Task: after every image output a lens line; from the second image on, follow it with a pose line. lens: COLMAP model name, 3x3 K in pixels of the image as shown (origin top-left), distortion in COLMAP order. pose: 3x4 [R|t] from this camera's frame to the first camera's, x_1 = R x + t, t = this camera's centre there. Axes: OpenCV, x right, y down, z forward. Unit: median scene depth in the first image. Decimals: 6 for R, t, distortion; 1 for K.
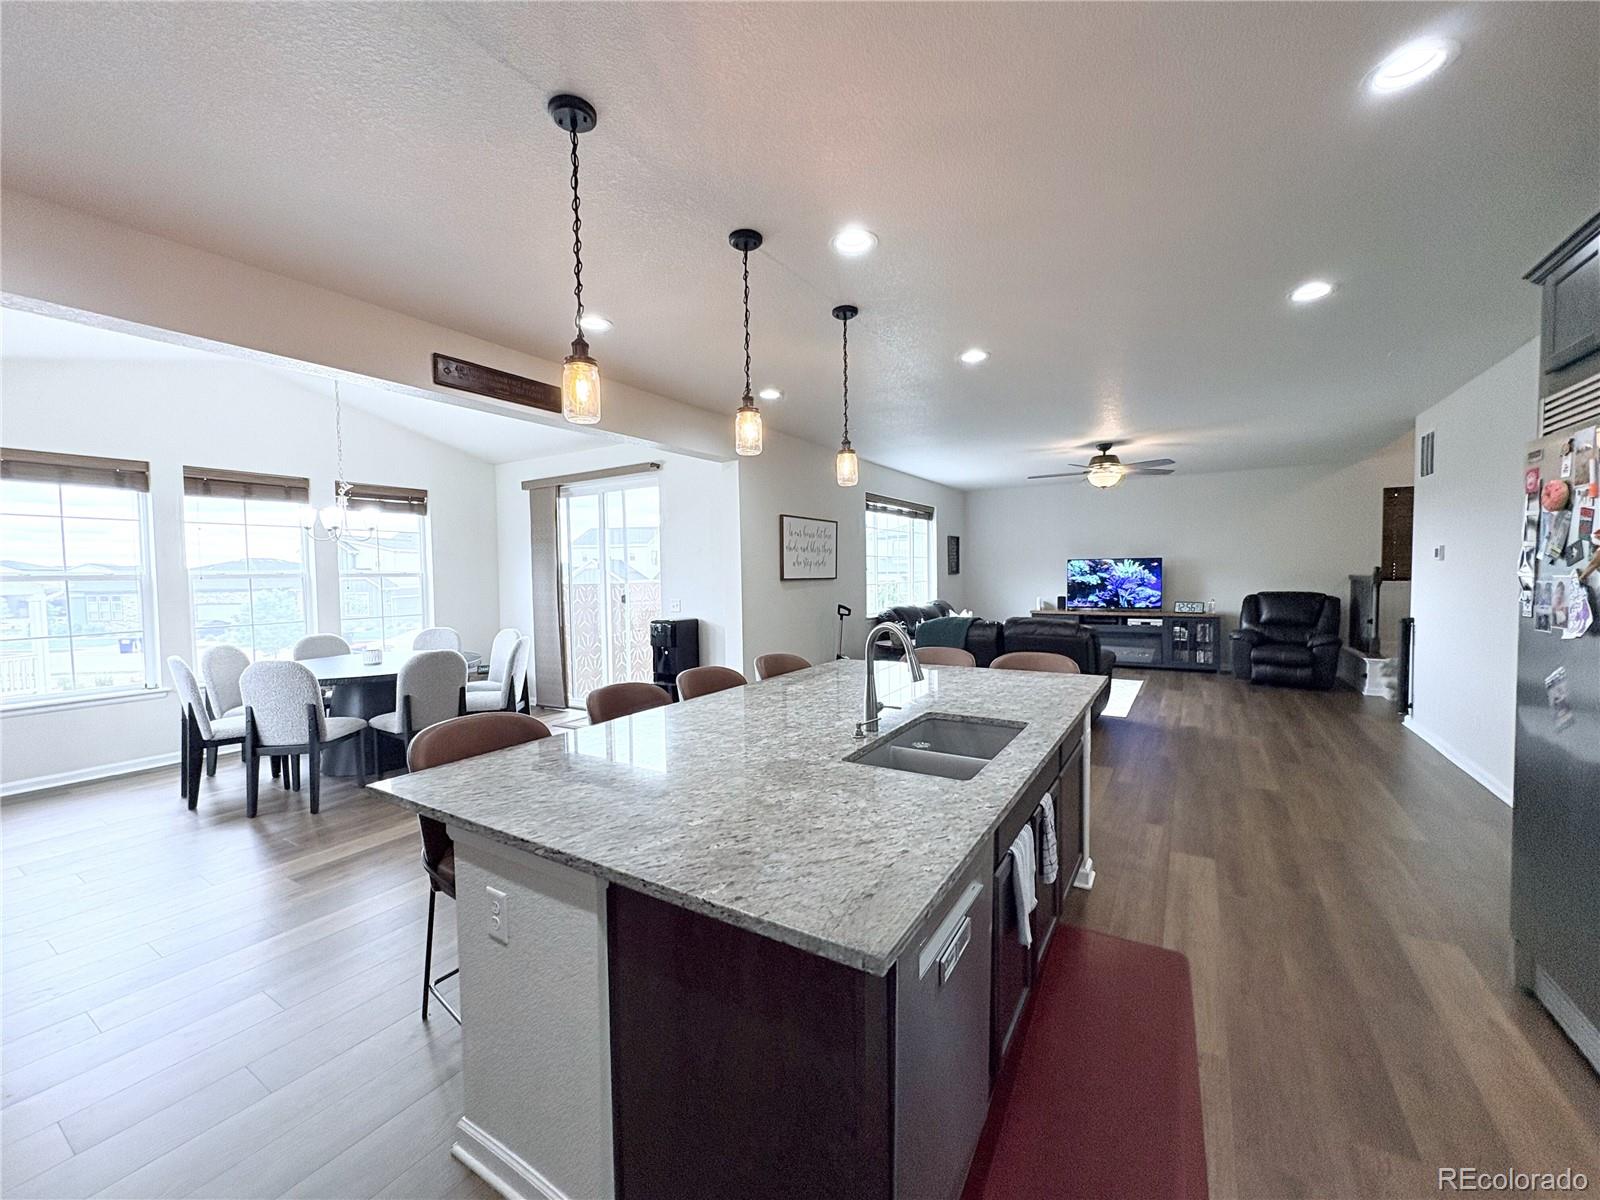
lens RADIAL K [[638.6, 0, 800.0], [0, 638.6, 600.0], [0, 0, 1]] dist [-0.000721, 0.000050]
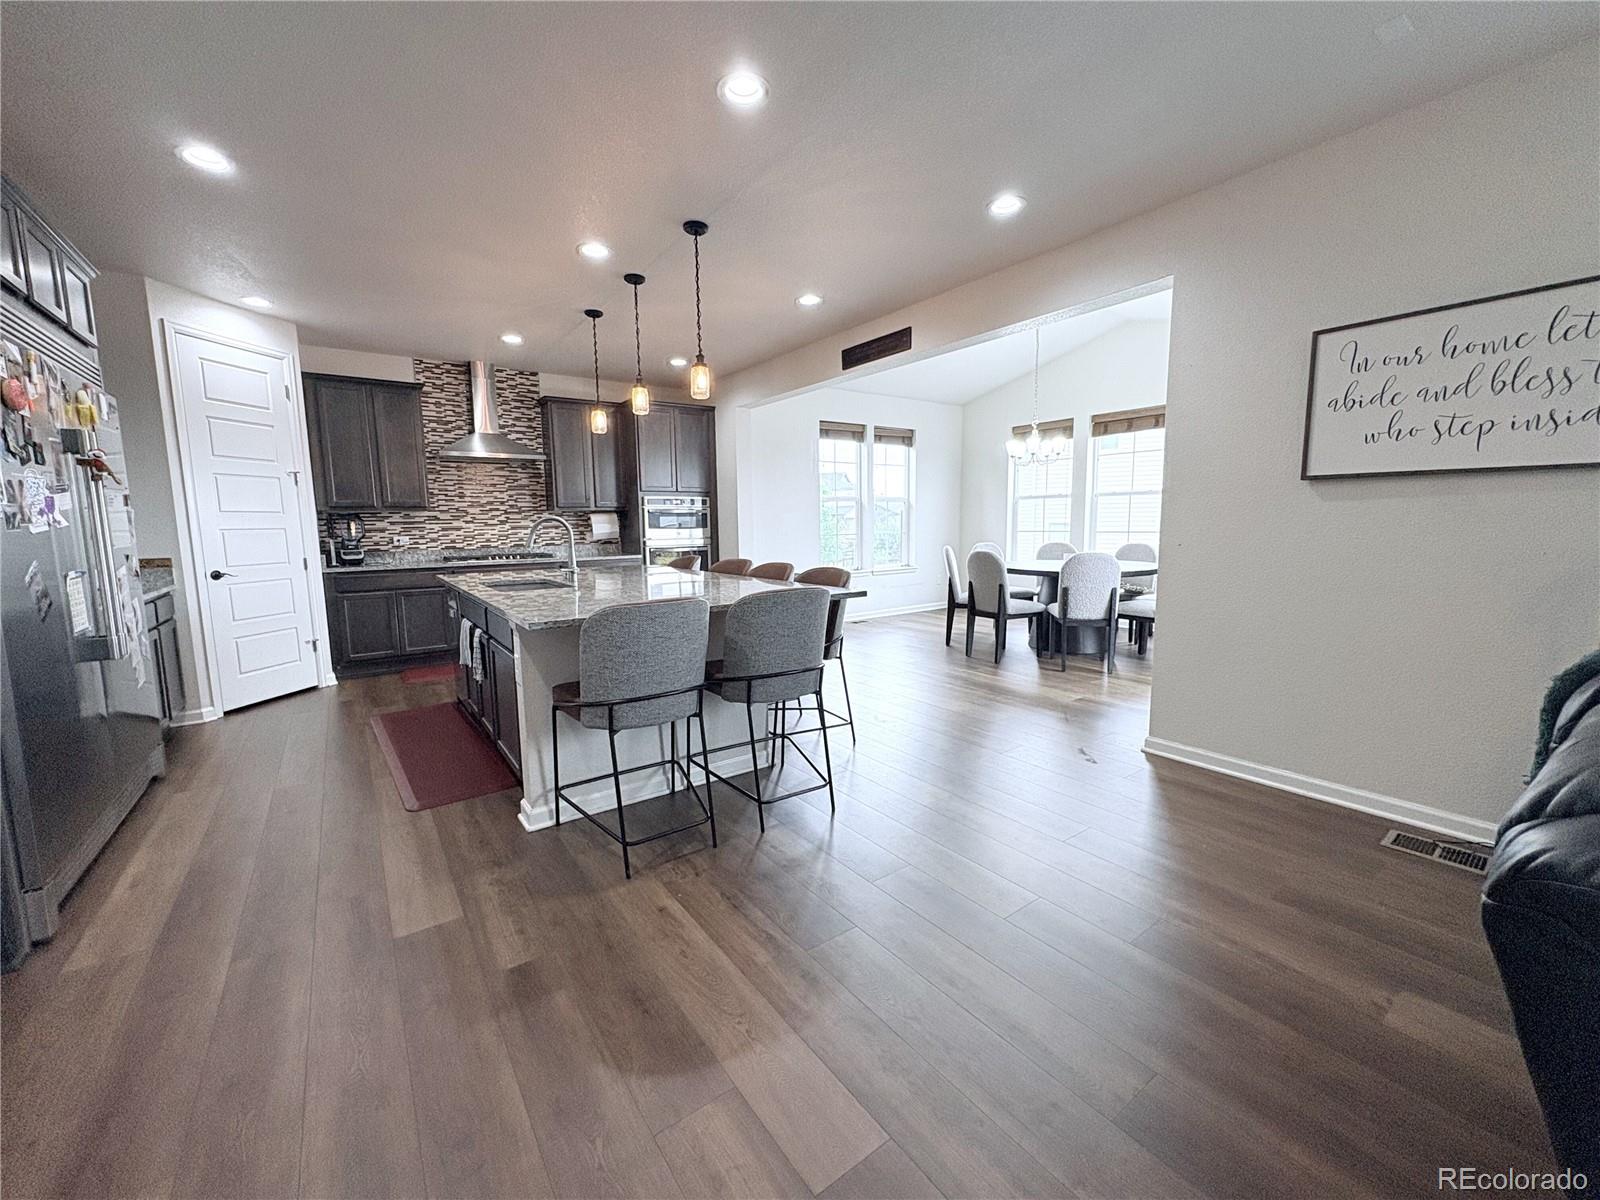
lens RADIAL K [[638.6, 0, 800.0], [0, 638.6, 600.0], [0, 0, 1]] dist [-0.000721, 0.000050]
pose [[-0.387347, 0.134425, -0.912081, 0.870169], [-0.022040, 0.987680, 0.154928, -0.012921], [0.921670, 0.080113, -0.379613, 1.344696]]
